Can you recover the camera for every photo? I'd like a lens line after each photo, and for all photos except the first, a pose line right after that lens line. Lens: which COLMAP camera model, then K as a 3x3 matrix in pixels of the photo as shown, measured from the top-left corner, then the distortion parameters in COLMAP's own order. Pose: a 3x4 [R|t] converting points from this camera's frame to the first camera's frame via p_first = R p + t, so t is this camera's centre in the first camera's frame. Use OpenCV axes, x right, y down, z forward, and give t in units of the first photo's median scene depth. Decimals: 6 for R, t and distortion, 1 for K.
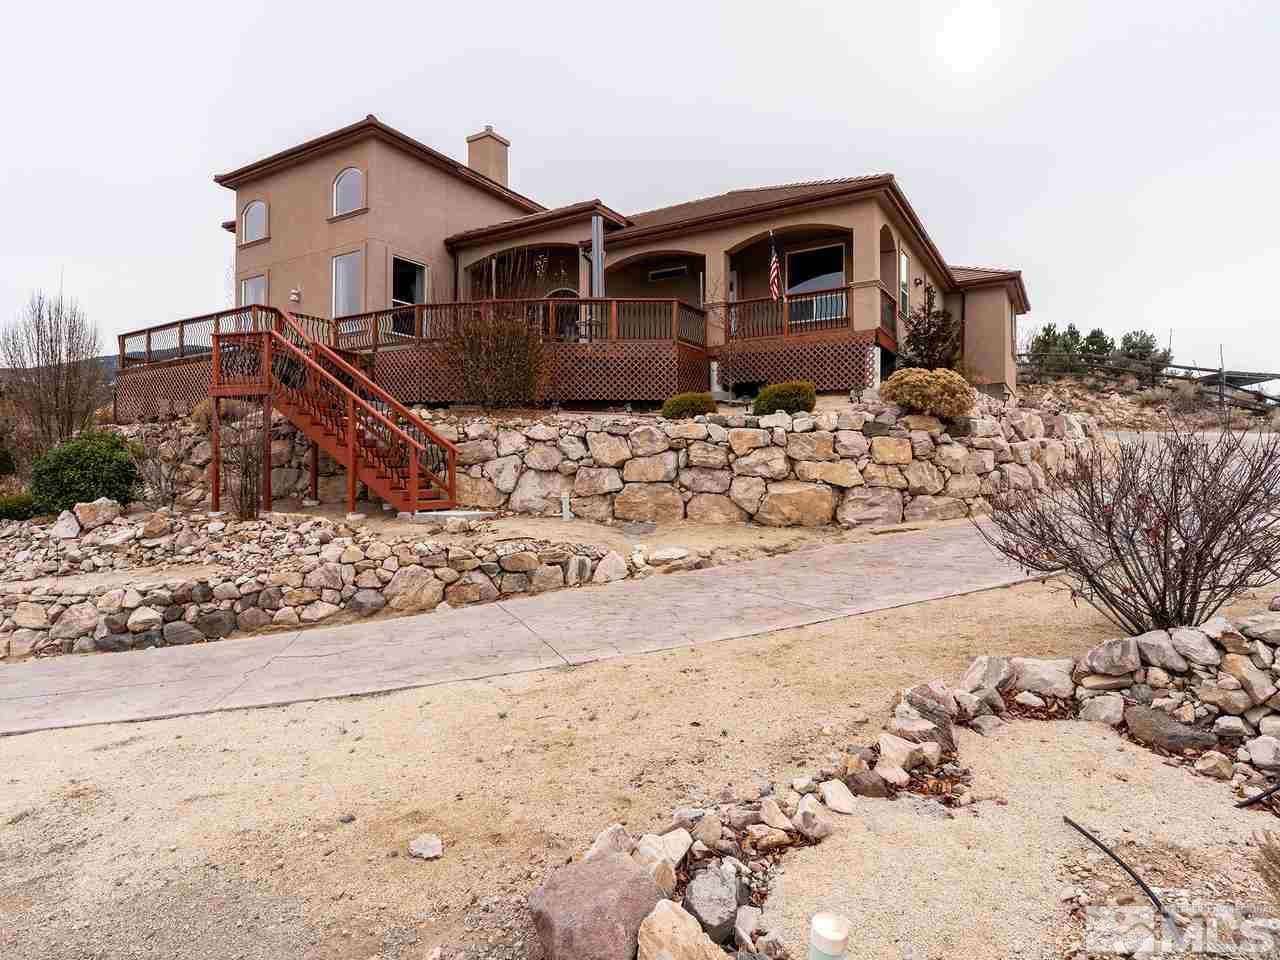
lens RADIAL K [[714.5, 0, 636.1], [0, 714.5, 519.9], [0, 0, 1]] dist [0.001302, -0.000336]
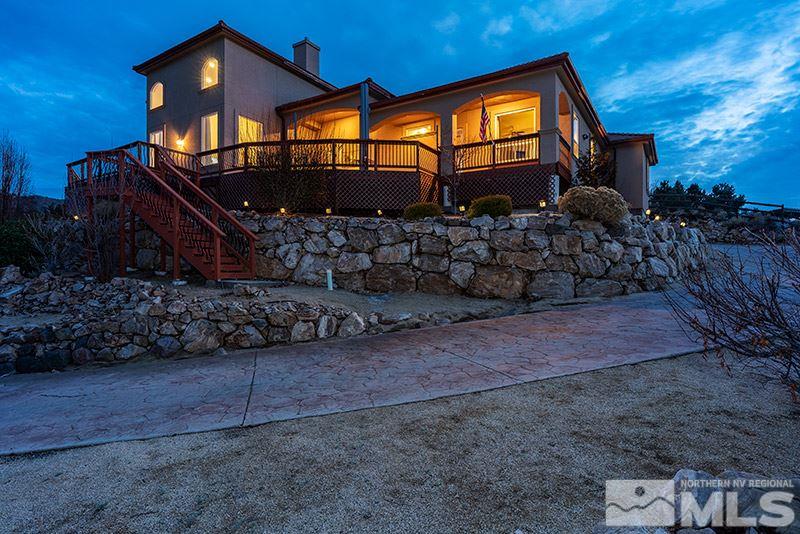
lens RADIAL K [[418.8, 0, 400.0], [0, 418.8, 267.0], [0, 0, 1]] dist [-0.001235, 0.000538]
pose [[0.999015, 0.025650, -0.036207, 0.066503], [-0.027859, 0.997696, -0.061859, 0.003575], [0.034536, 0.062806, 0.997428, 0.185786]]
